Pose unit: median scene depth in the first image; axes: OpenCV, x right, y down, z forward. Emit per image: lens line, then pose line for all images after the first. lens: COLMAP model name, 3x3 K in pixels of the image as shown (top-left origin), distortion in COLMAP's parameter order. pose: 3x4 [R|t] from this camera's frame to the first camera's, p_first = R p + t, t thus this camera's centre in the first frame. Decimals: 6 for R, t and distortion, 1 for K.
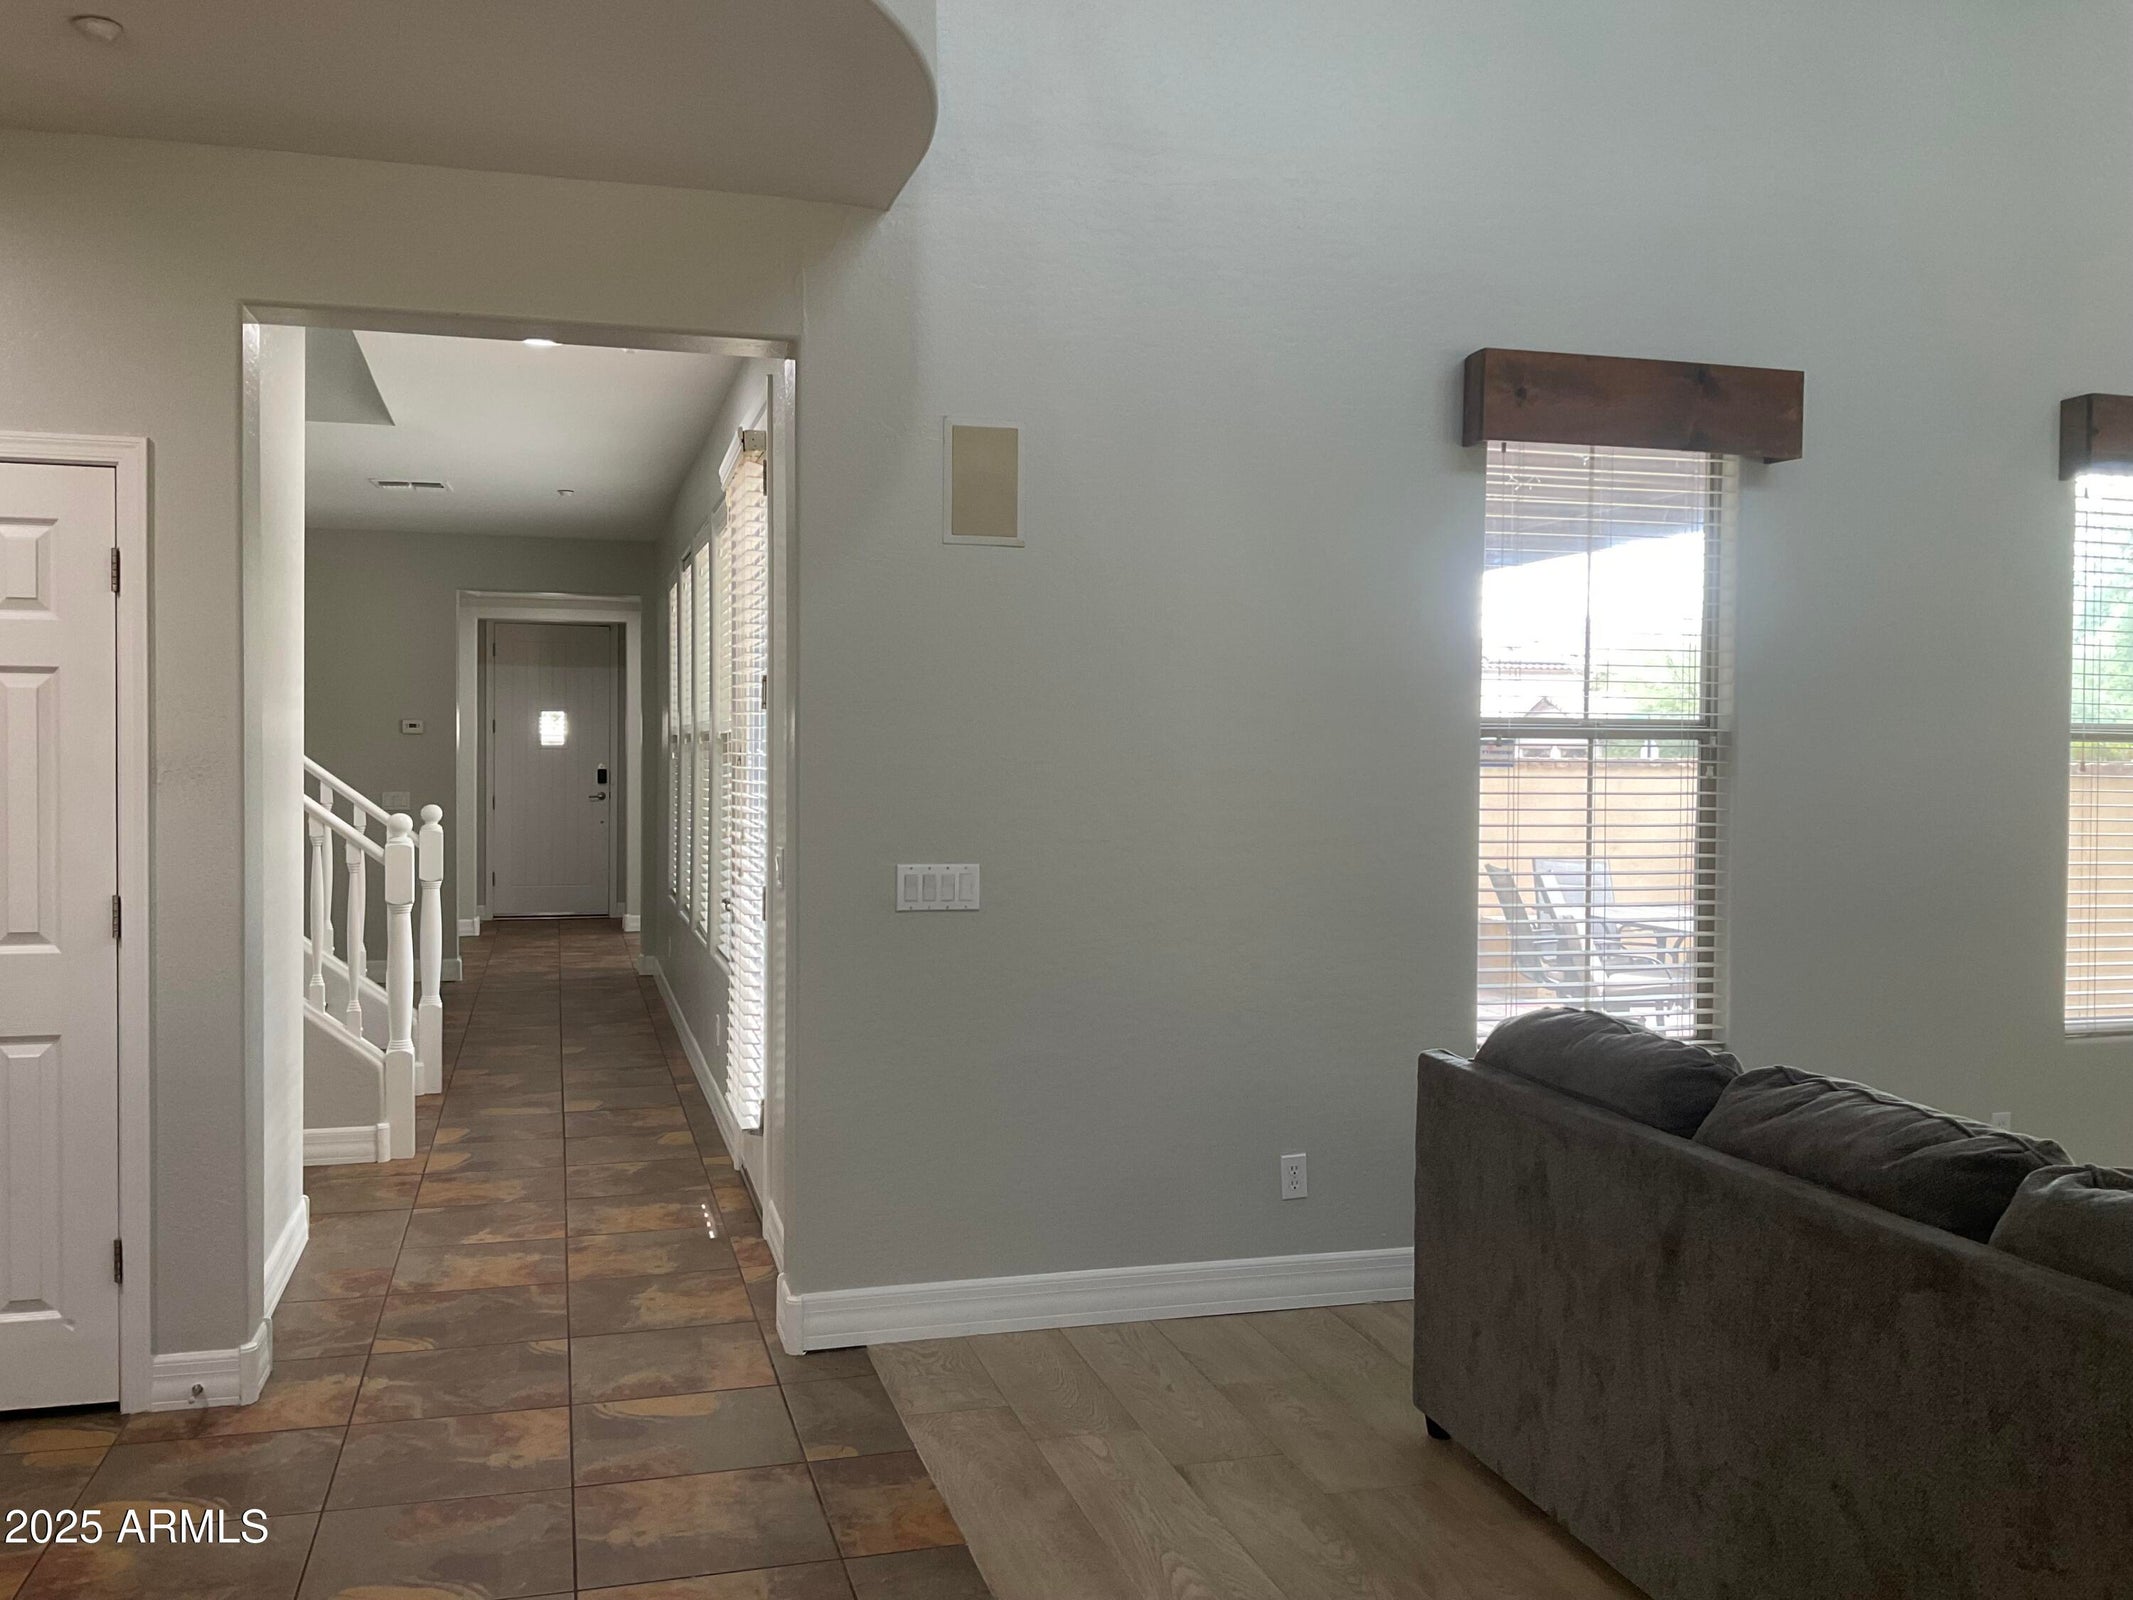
lens RADIAL K [[1826.2, 0, 1066.5], [0, 1826.2, 800.0], [0, 0, 1]] dist [0.008478, 0.003028]
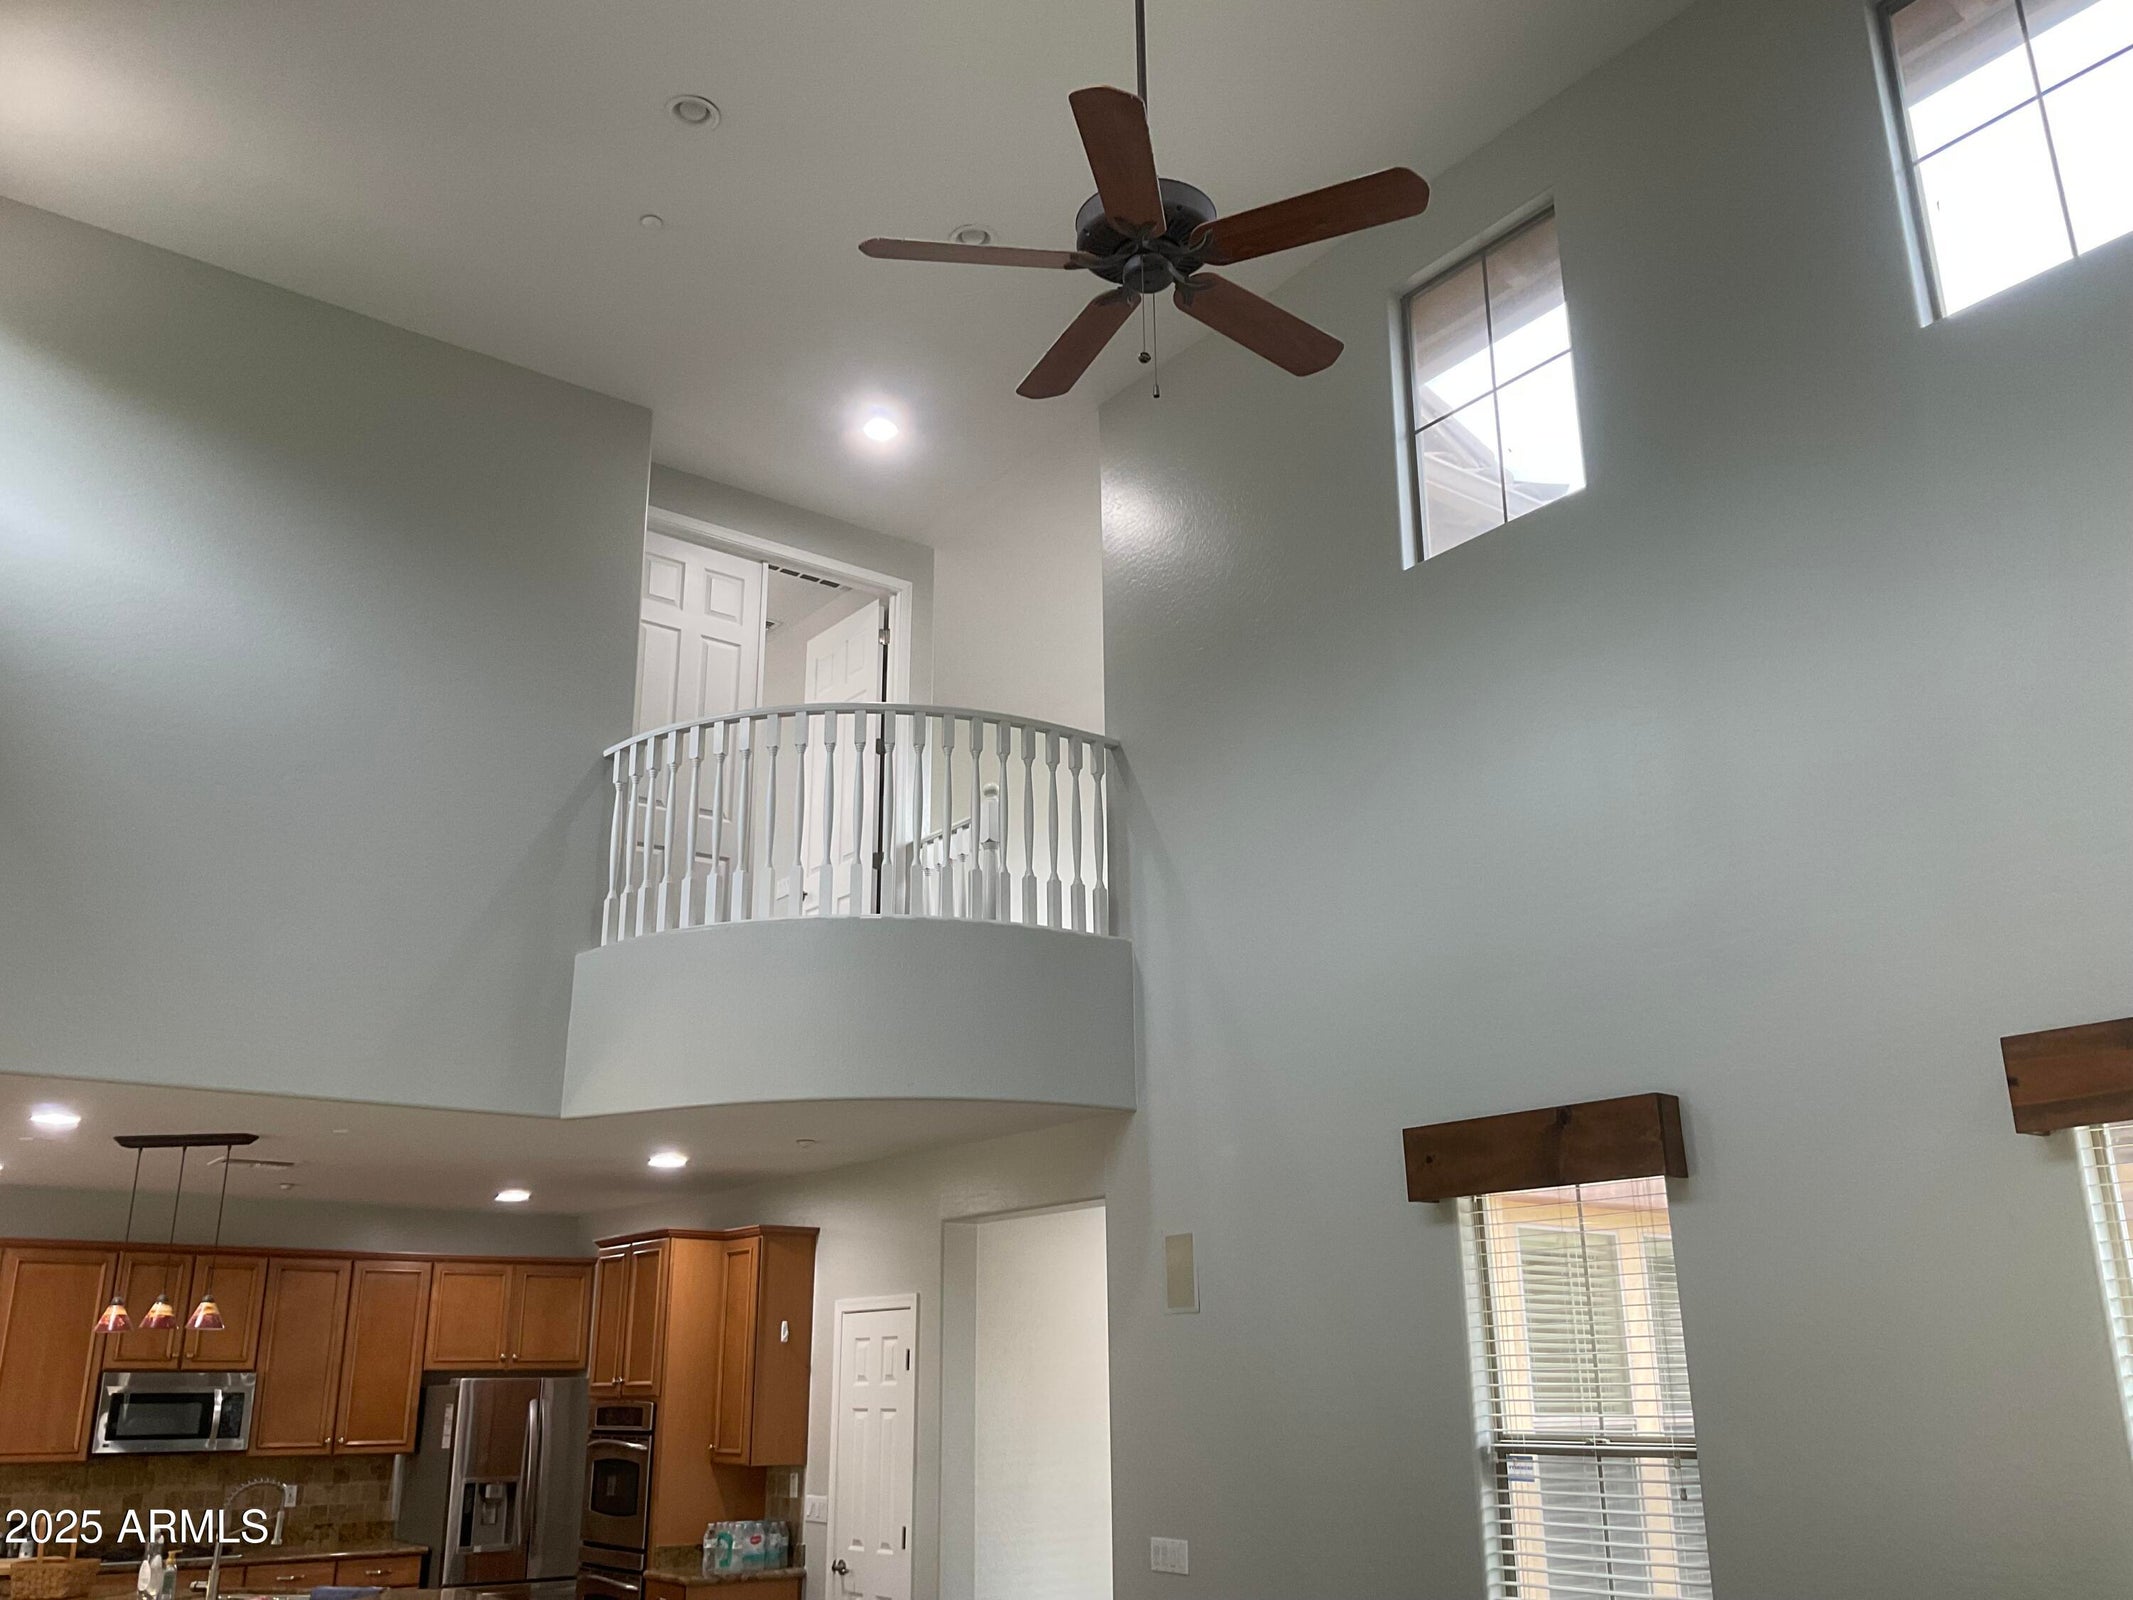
lens RADIAL K [[1826.2, 0, 1066.5], [0, 1826.2, 800.0], [0, 0, 1]] dist [0.008478, 0.003028]
pose [[0.377716, -0.308236, -0.873110, 1.281032], [-0.057908, 0.933254, -0.354520, 0.006056], [0.924109, 0.184468, 0.334655, 0.288266]]
